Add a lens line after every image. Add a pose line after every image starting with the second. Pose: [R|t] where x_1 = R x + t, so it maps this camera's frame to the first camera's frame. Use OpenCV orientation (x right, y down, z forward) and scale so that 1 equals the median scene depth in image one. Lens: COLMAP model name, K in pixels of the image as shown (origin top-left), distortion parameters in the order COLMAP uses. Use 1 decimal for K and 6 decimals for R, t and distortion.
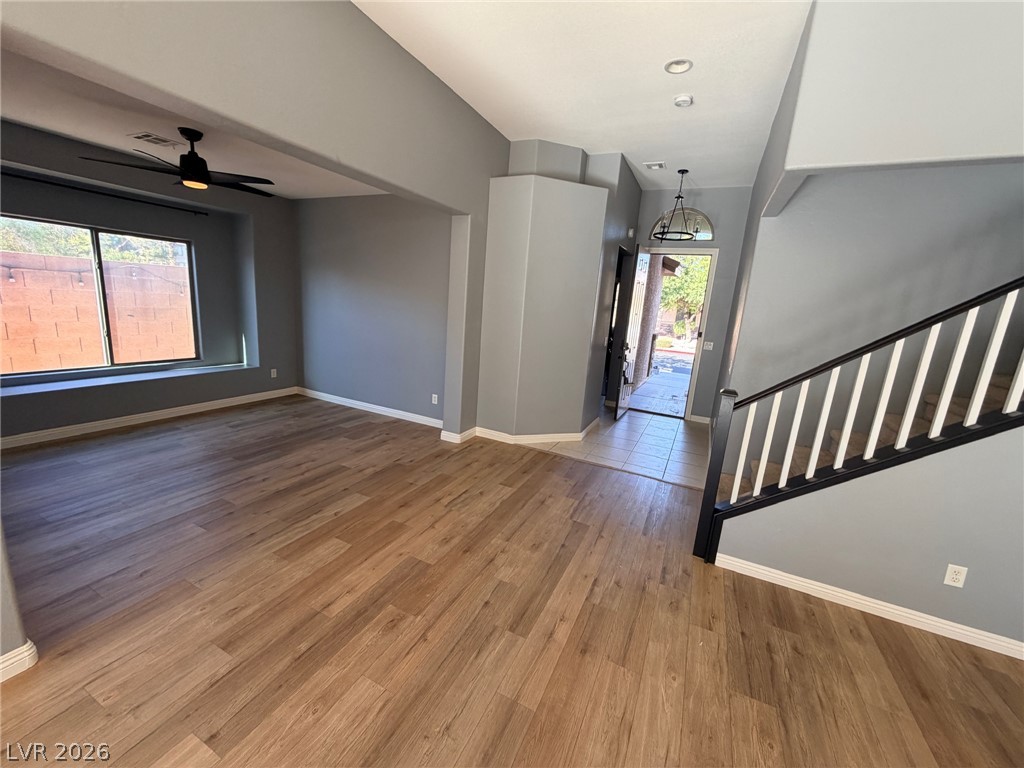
lens RADIAL K [[408.9, 0, 510.1], [0, 408.9, 384.5], [0, 0, 1]] dist [0.000579, -0.000397]
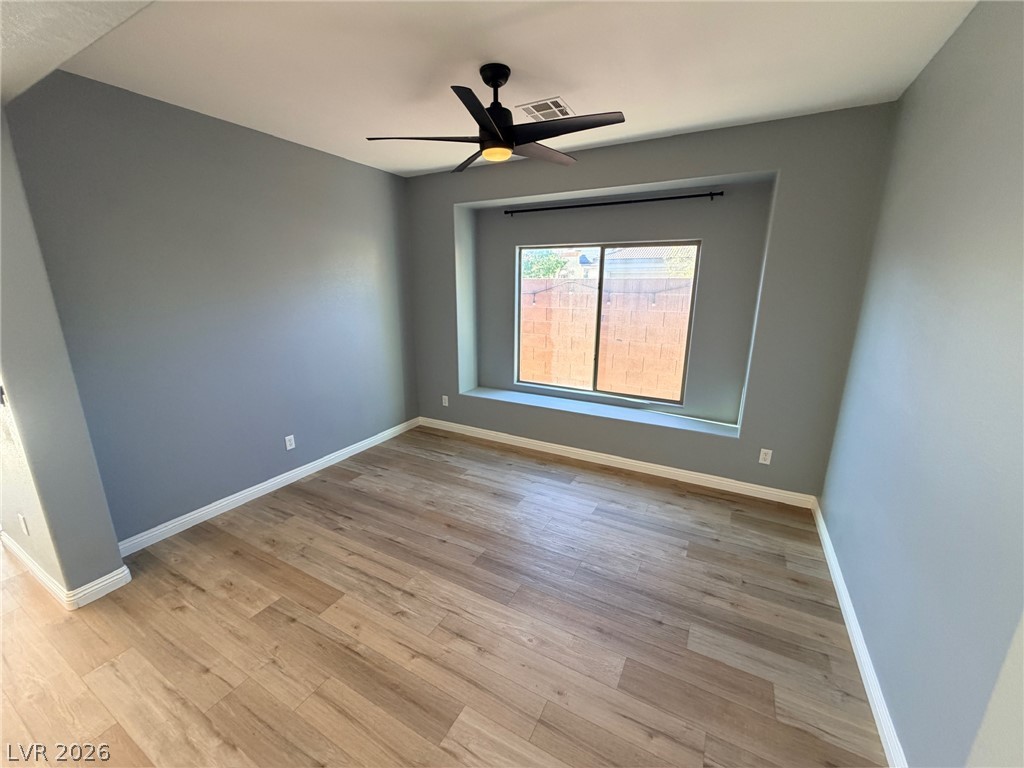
lens RADIAL K [[406.9, 0, 508.3], [0, 406.9, 384.5], [0, 0, 1]] dist [-0.001413, 0.000368]
pose [[-0.056055, 0.168355, -0.984131, -0.058834], [-0.207327, 0.962233, 0.176418, -0.255018], [0.976664, 0.213926, -0.019034, 1.132244]]
